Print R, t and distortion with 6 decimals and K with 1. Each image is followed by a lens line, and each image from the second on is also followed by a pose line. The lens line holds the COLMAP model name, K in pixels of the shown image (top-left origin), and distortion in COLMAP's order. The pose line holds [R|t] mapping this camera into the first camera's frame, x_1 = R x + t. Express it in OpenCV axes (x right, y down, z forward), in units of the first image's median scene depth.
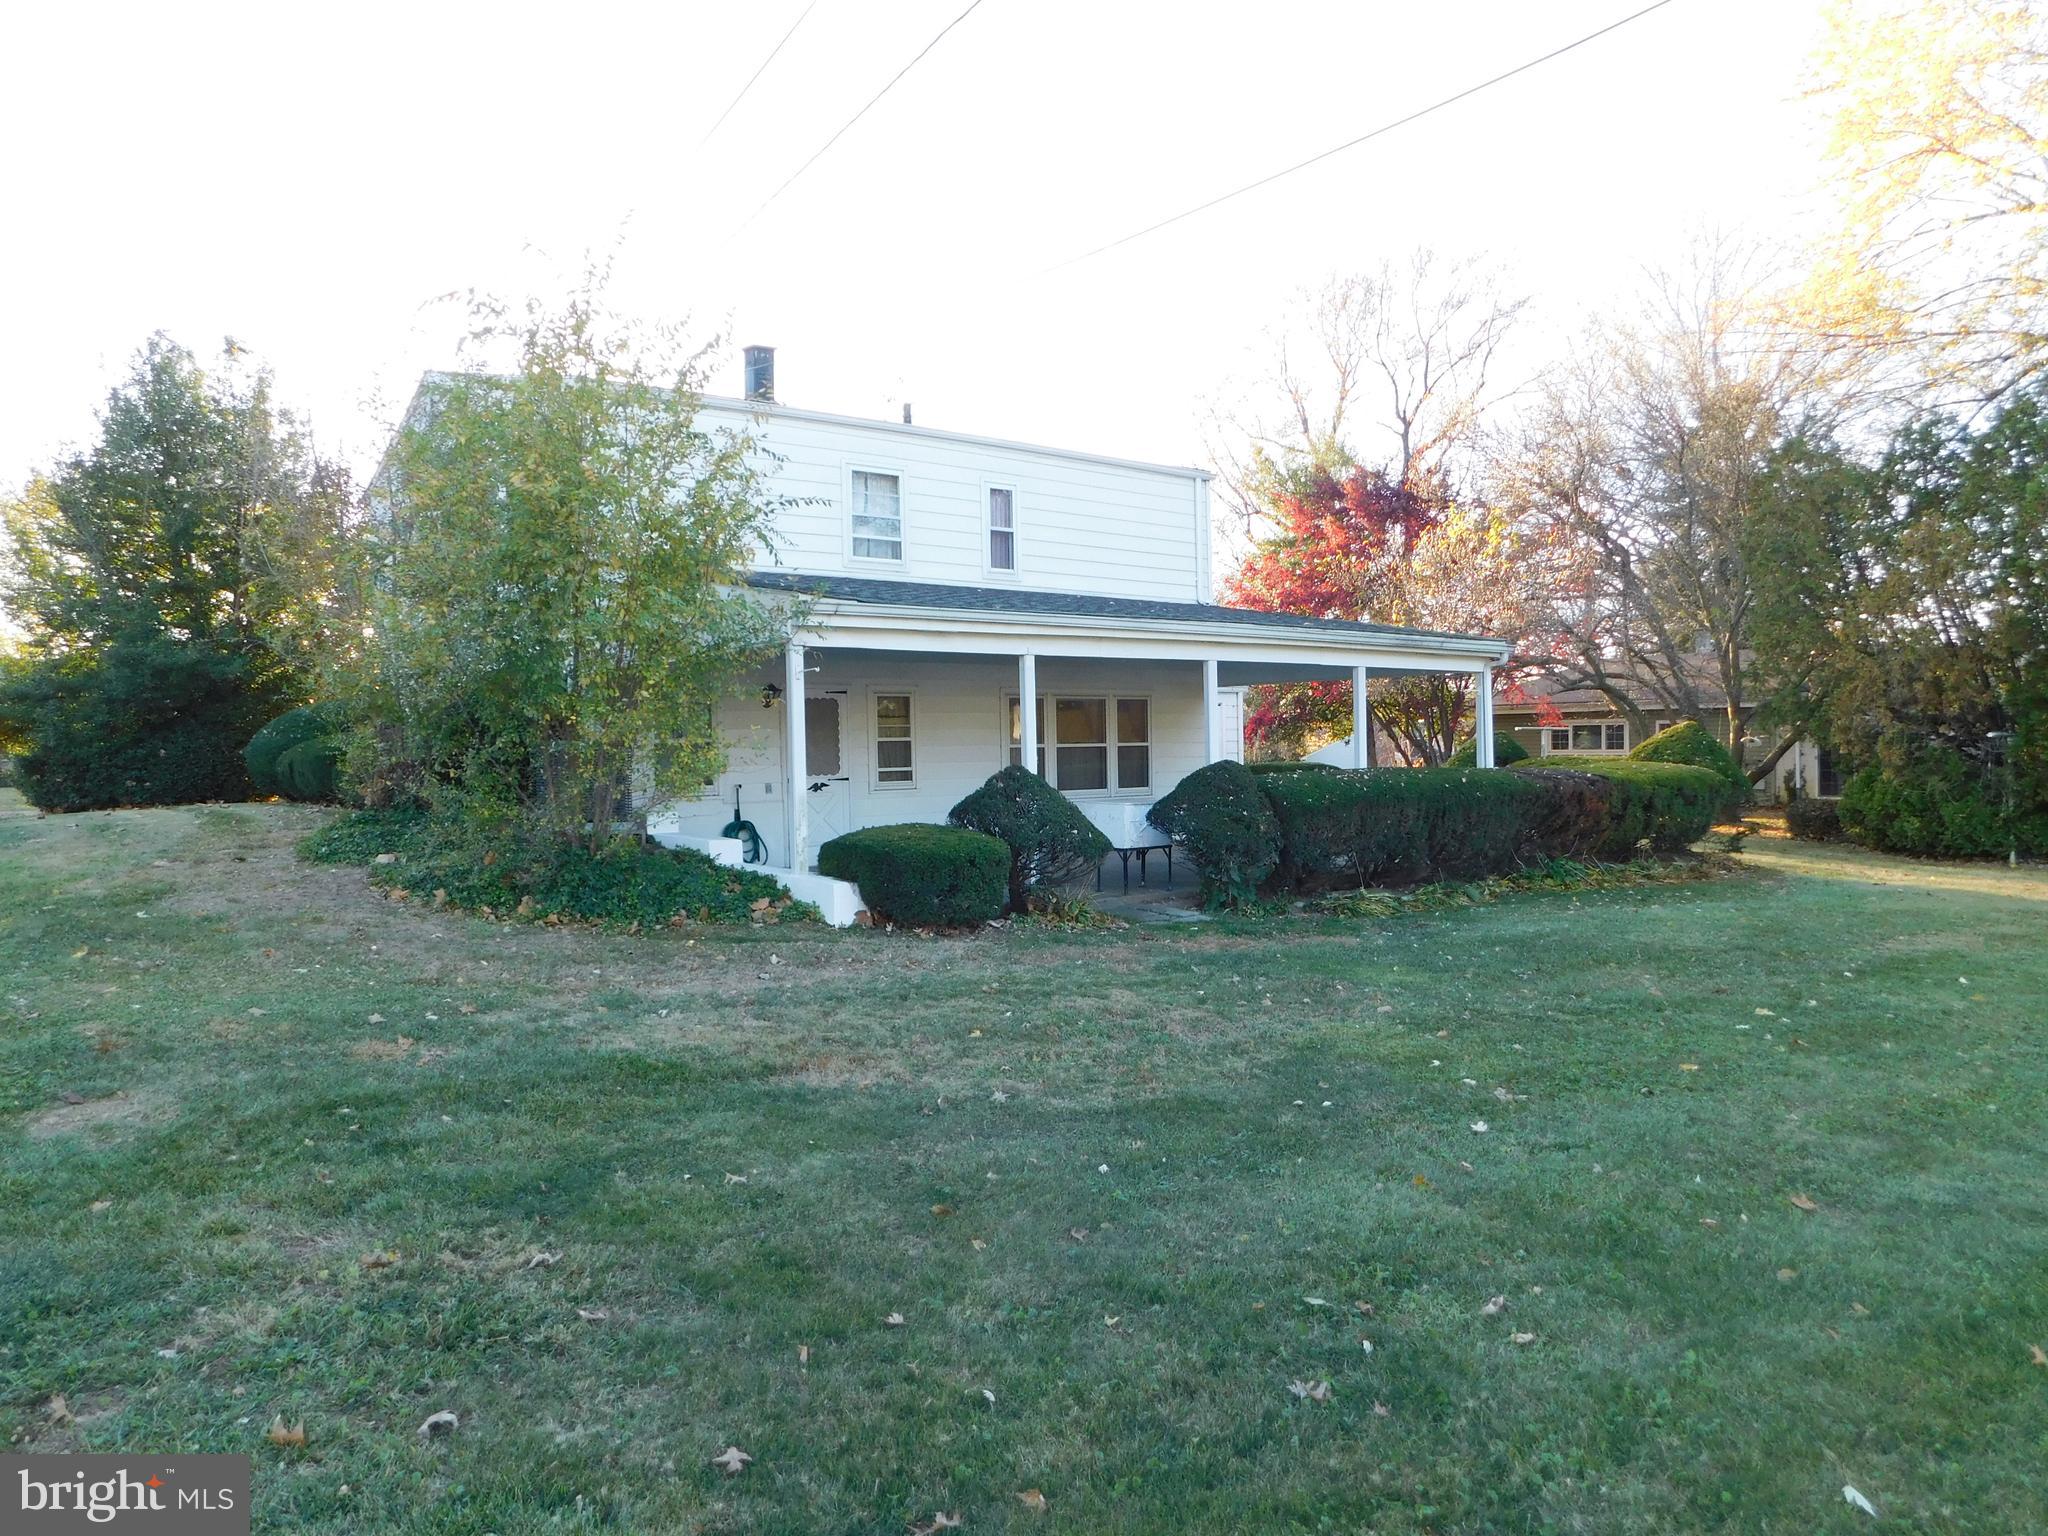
lens RADIAL K [[1366.1, 0, 1025.5], [0, 1366.1, 771.8], [0, 0, 1]] dist [-0.038921, 0.000101]
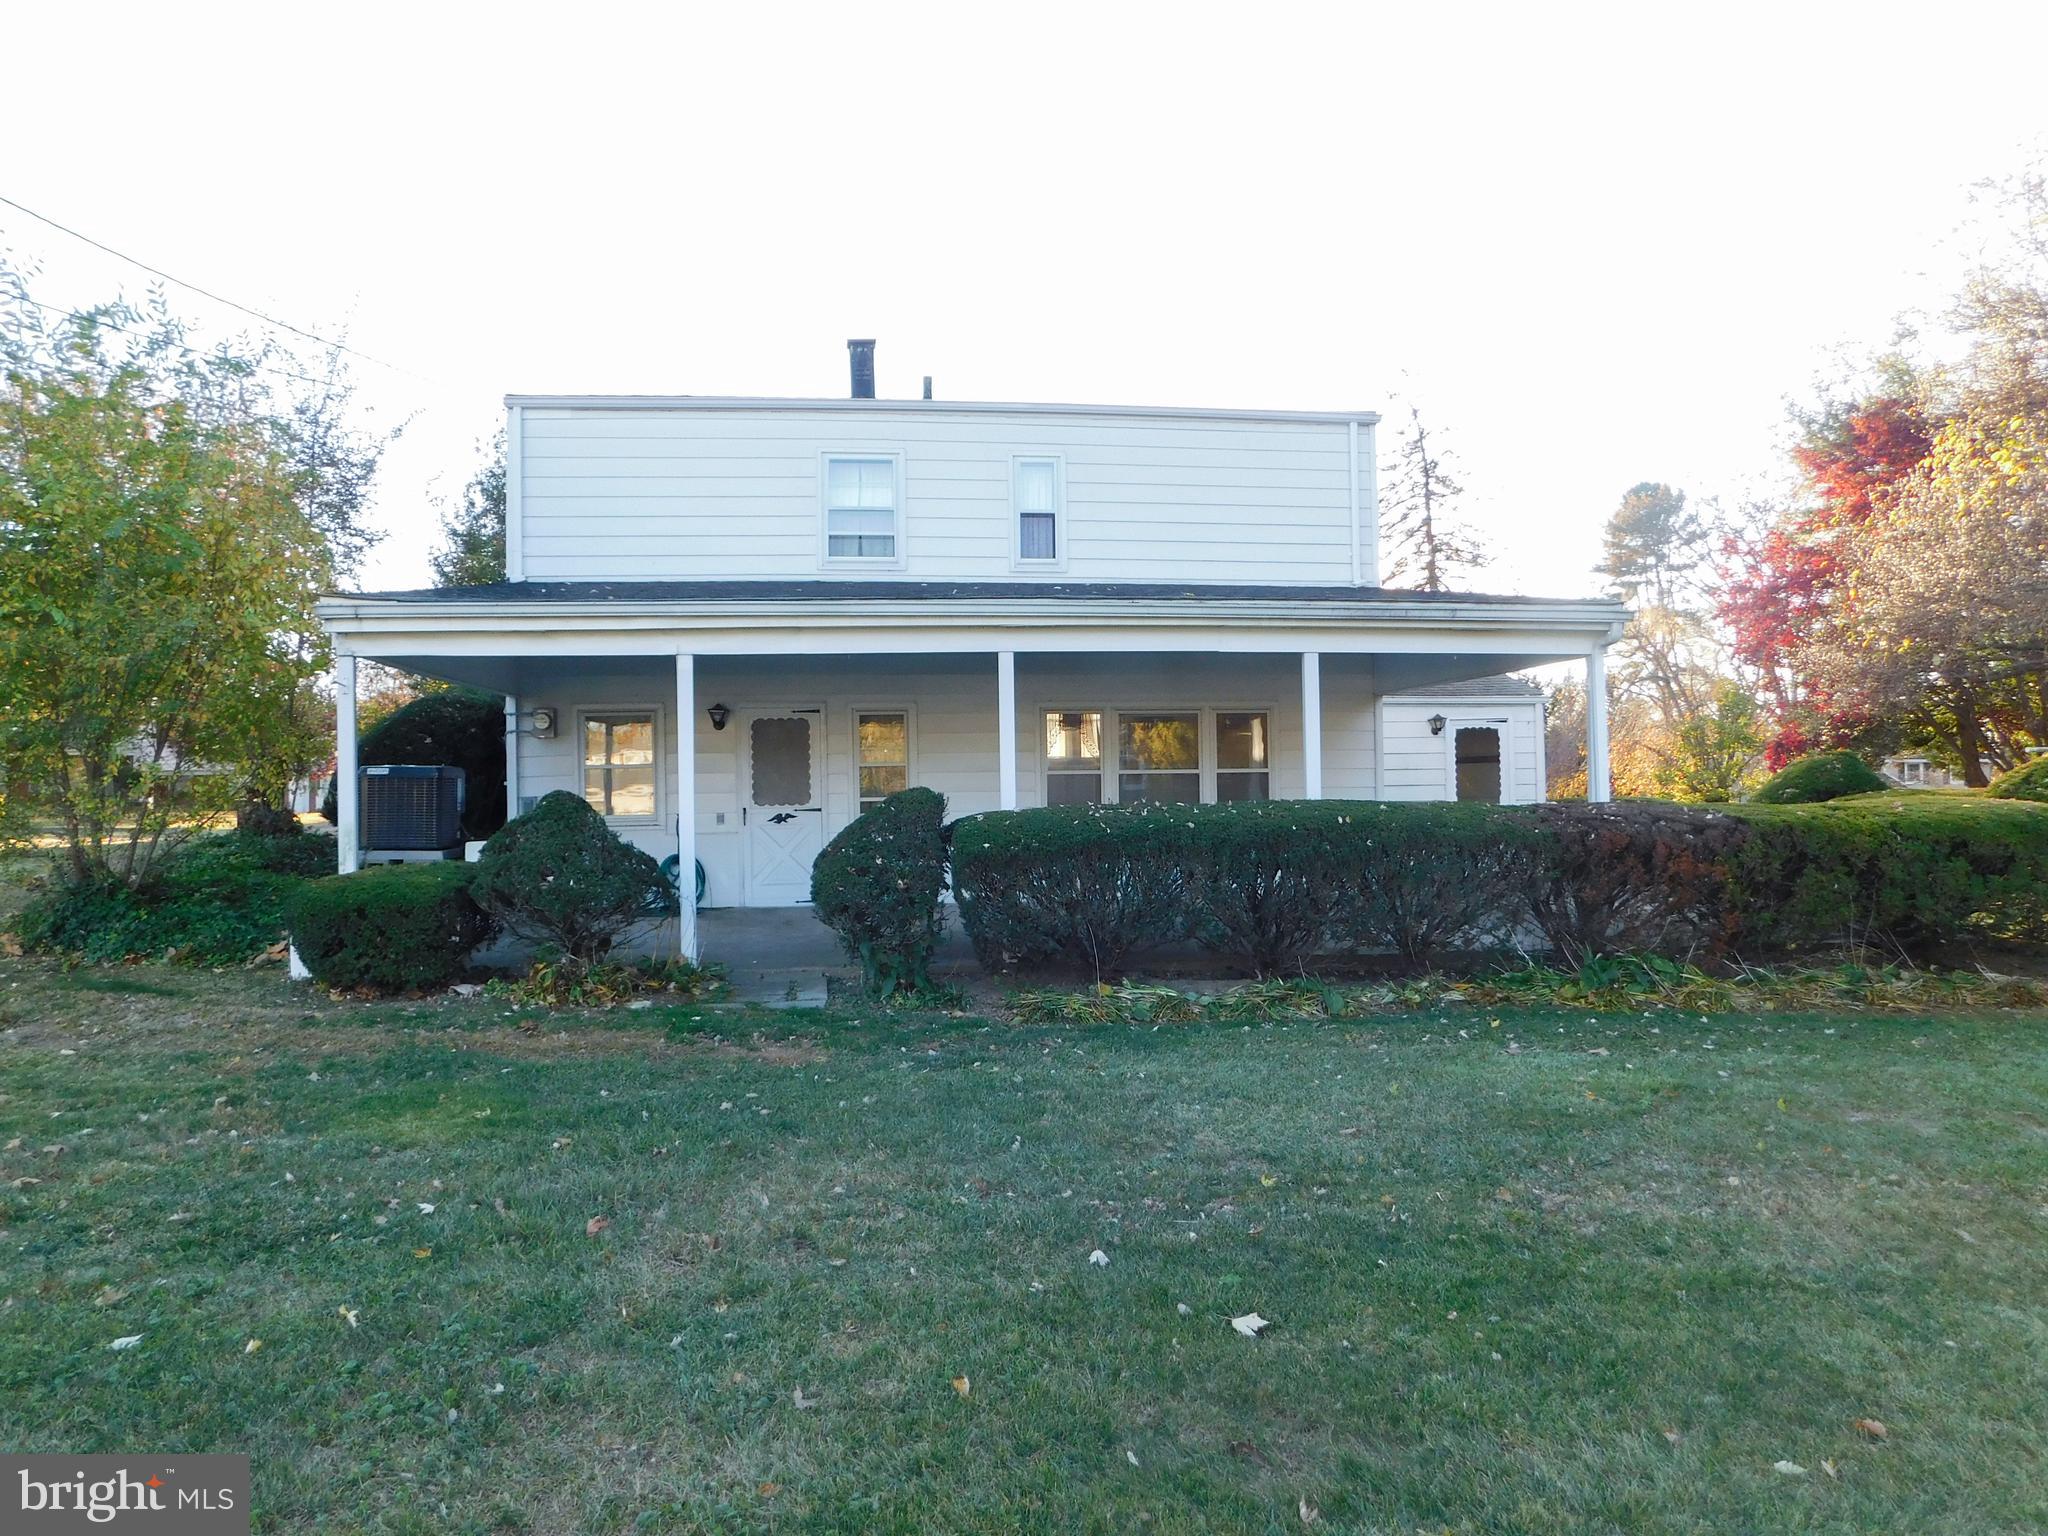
lens RADIAL K [[1366.1, 0, 1023.8], [0, 1366.1, 762.9], [0, 0, 1]] dist [-0.038921, 0.000101]
pose [[0.865756, -0.002824, -0.500458, 0.397466], [-0.011296, 0.999619, -0.025183, -0.004008], [0.500338, 0.027455, 0.865395, 0.289790]]
